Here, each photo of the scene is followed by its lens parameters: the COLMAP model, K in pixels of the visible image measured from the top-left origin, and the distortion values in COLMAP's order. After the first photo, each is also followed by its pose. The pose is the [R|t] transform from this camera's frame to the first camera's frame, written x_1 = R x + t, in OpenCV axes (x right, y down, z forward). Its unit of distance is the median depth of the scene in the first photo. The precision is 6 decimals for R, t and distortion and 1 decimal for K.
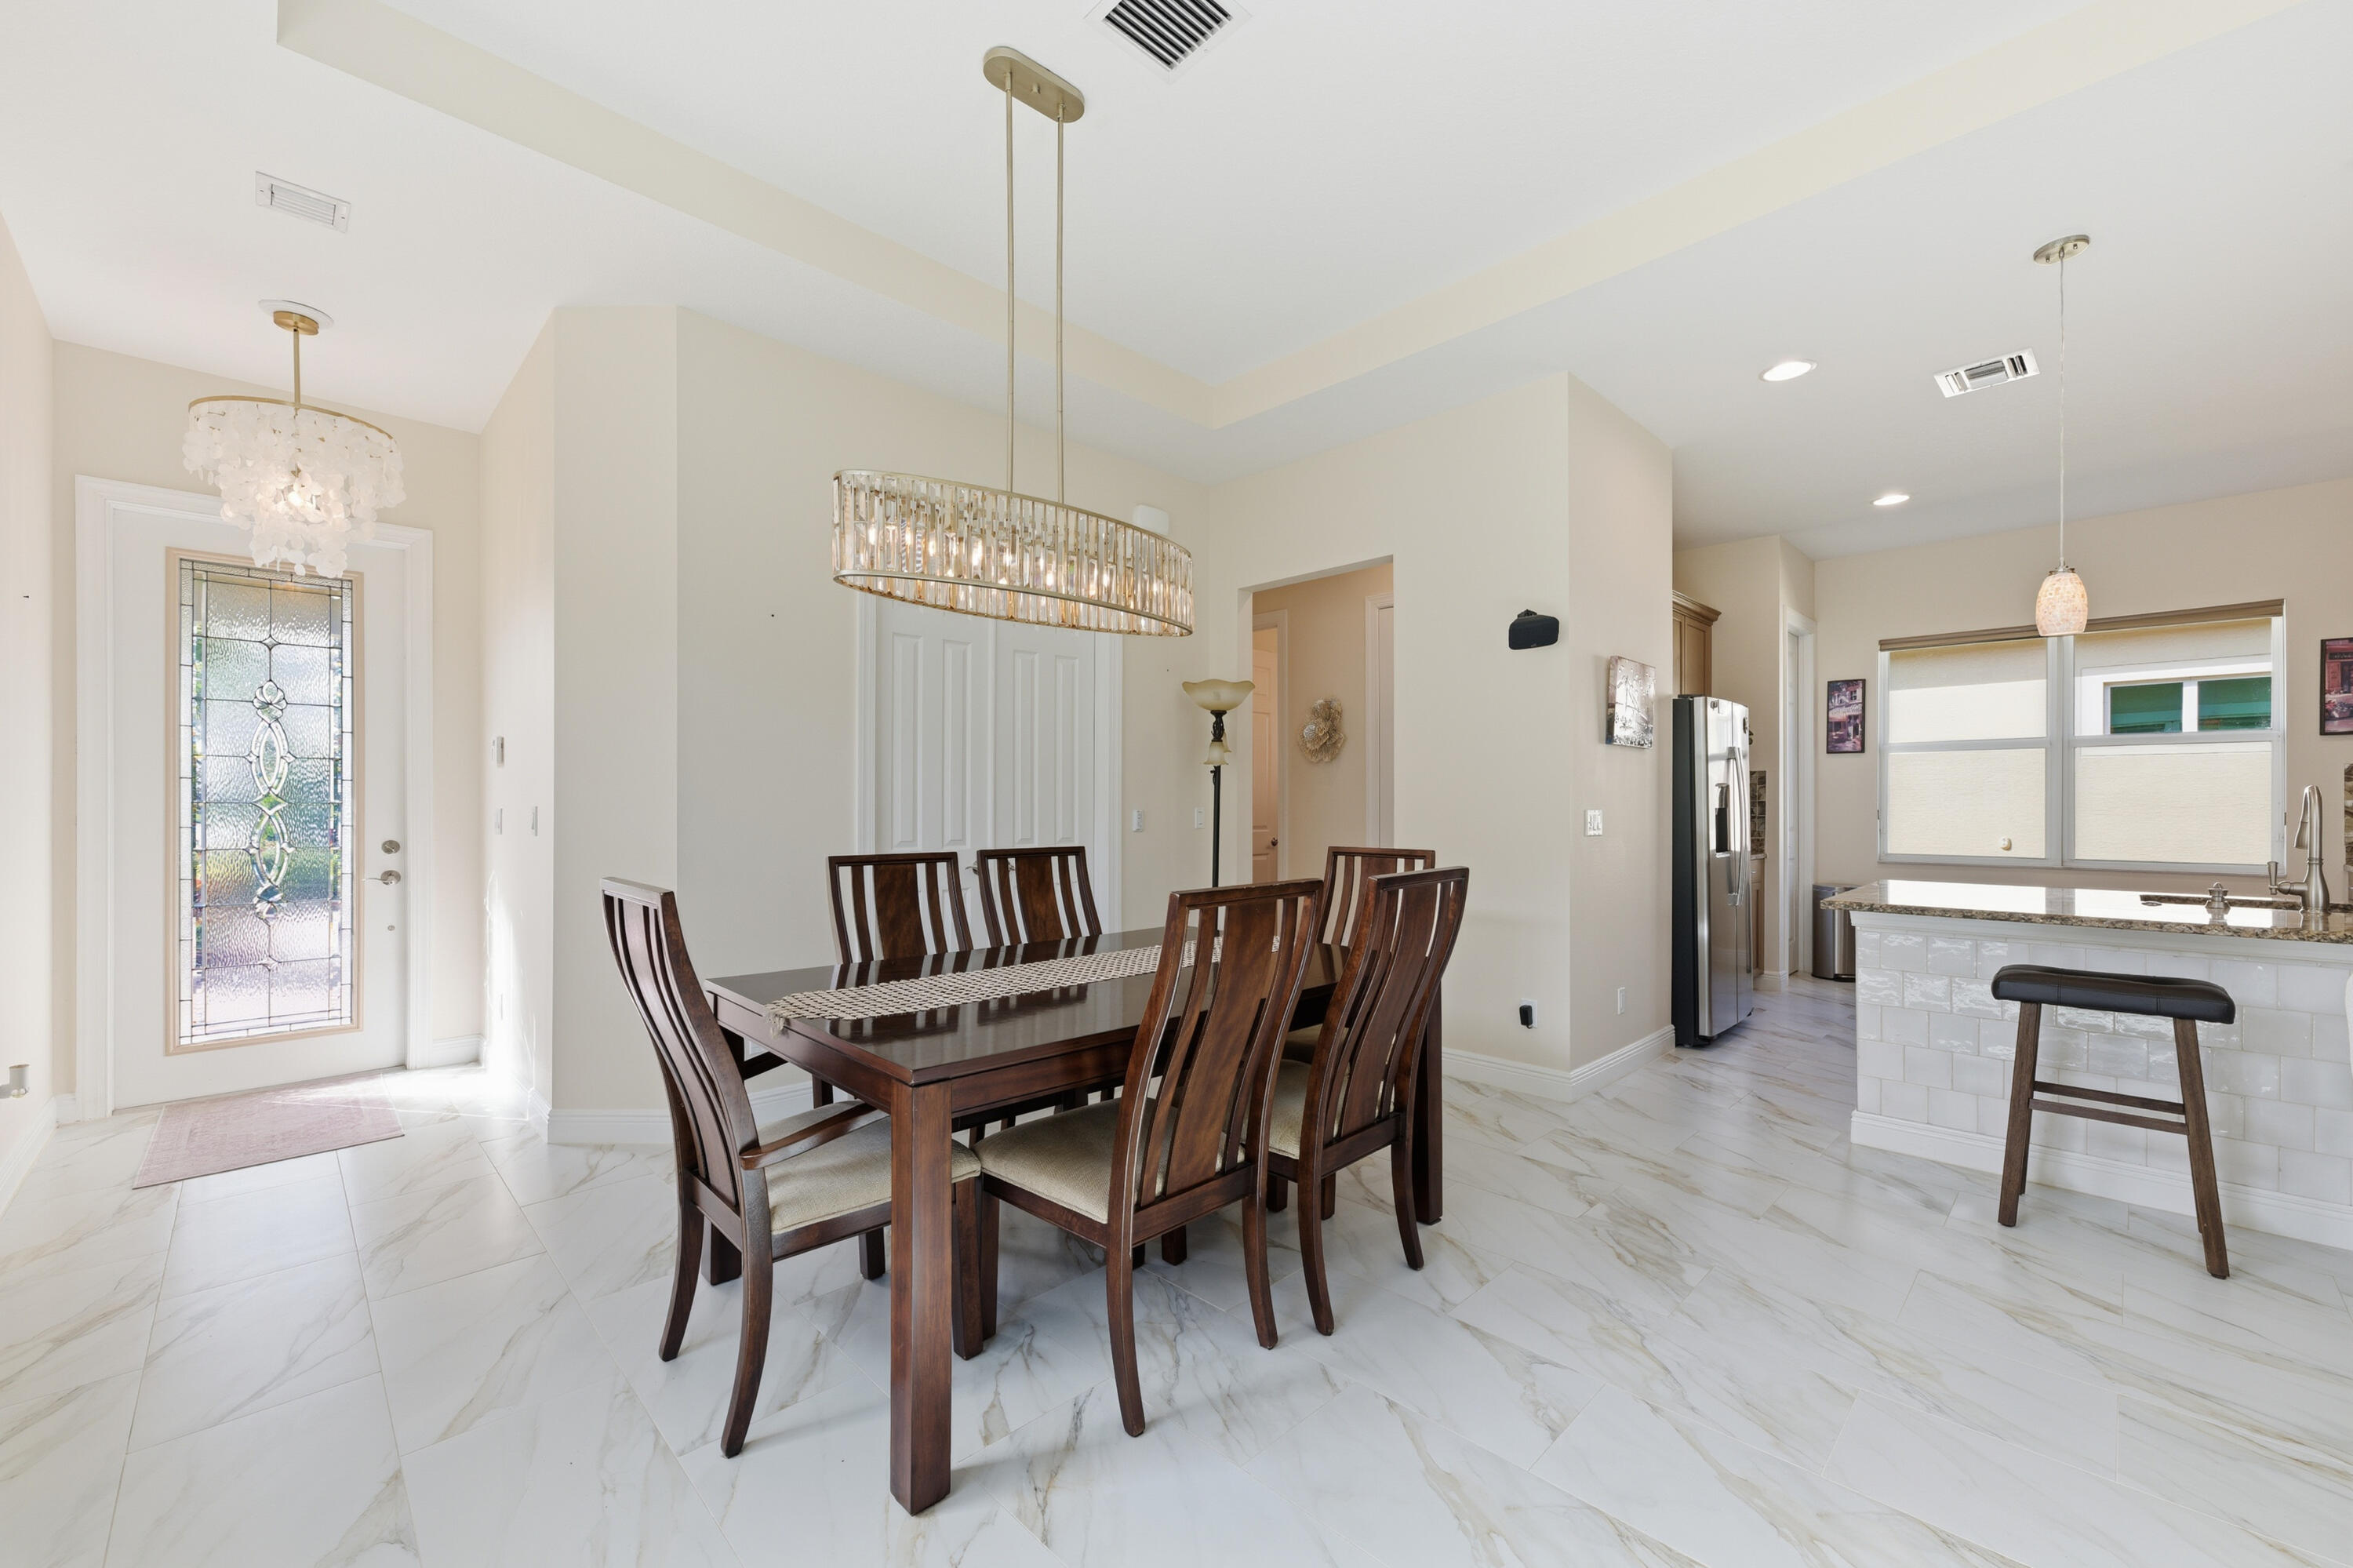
lens RADIAL K [[923.7, 0, 1175.5], [0, 923.7, 802.9], [0, 0, 1]] dist [0.000429, 0.000119]
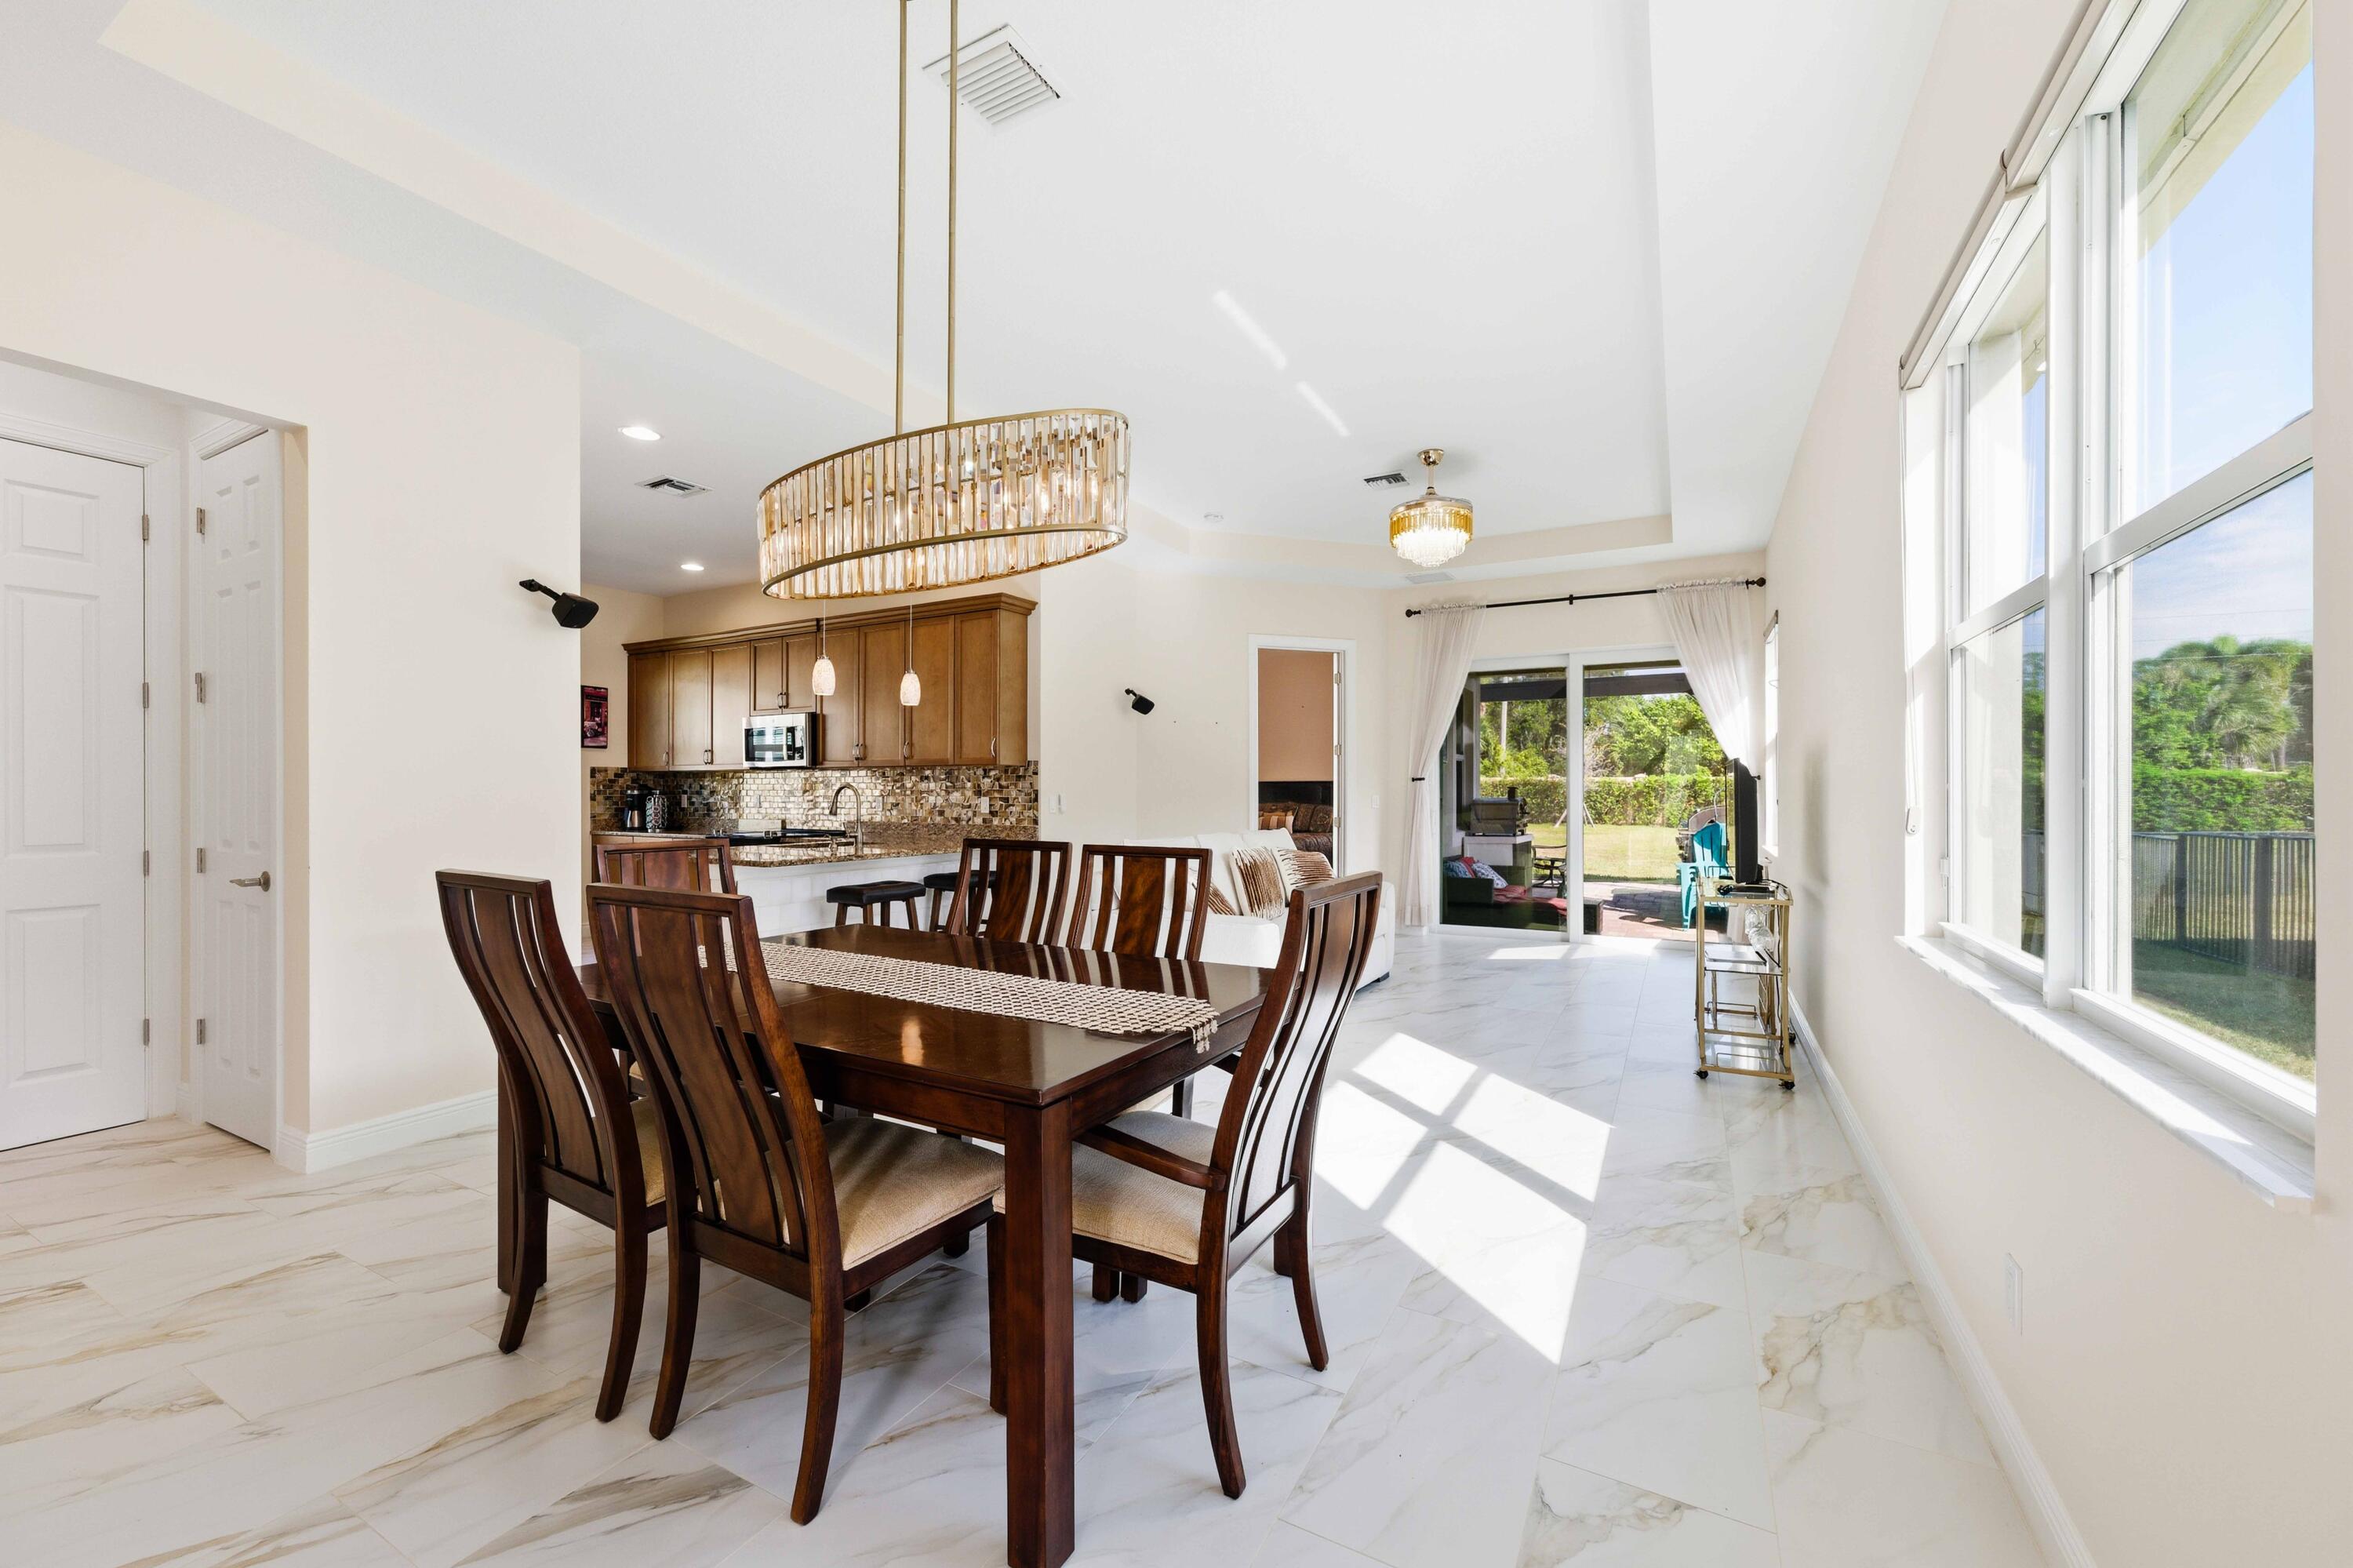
lens RADIAL K [[931.1, 0, 1173.6], [0, 931.1, 794.4], [0, 0, 1]] dist [0.003229, 0.000576]
pose [[-0.307381, -0.002914, 0.951582, -0.526337], [0.000037, 0.999995, 0.003074, -0.000879], [-0.951587, 0.000980, -0.307379, 0.544919]]
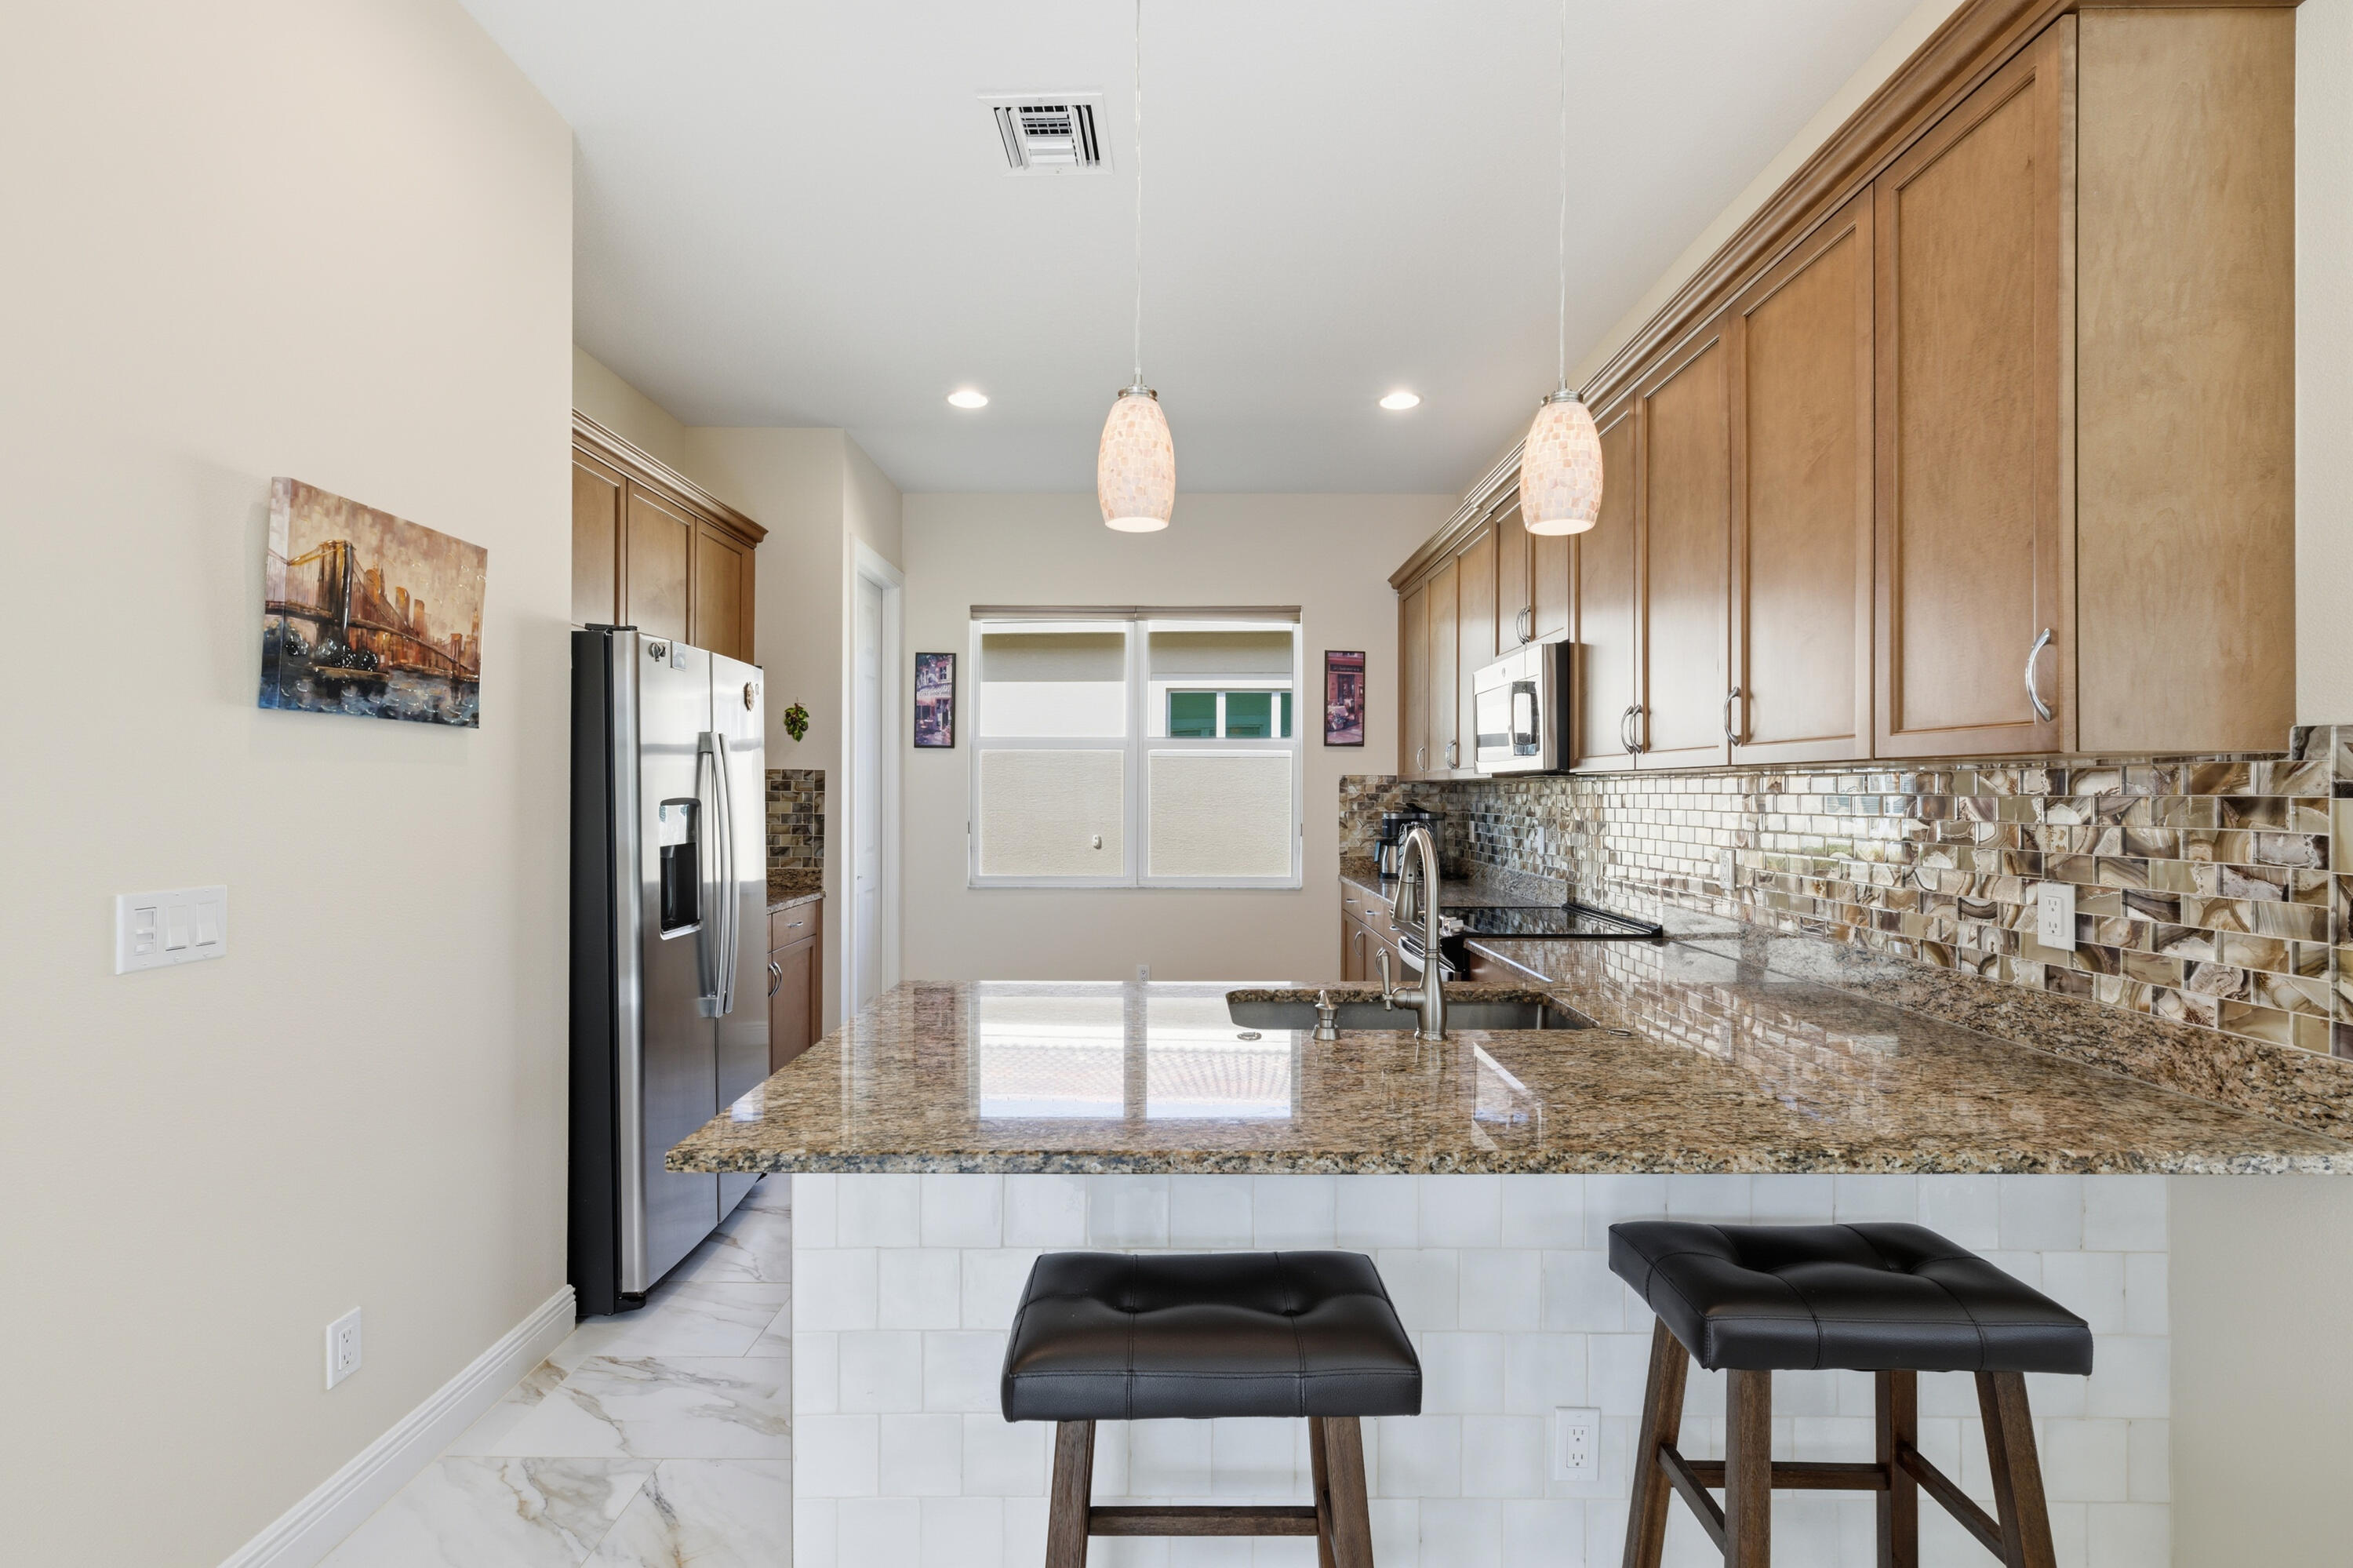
lens RADIAL K [[993.1, 0, 1176.5], [0, 993.1, 784.0], [0, 0, 1]] dist [0.001541, 0.000330]
pose [[0.694360, 0.006241, 0.719601, 0.356446], [-0.002627, 0.999978, -0.006137, -0.025333], [-0.719623, 0.002372, 0.694361, 0.370944]]
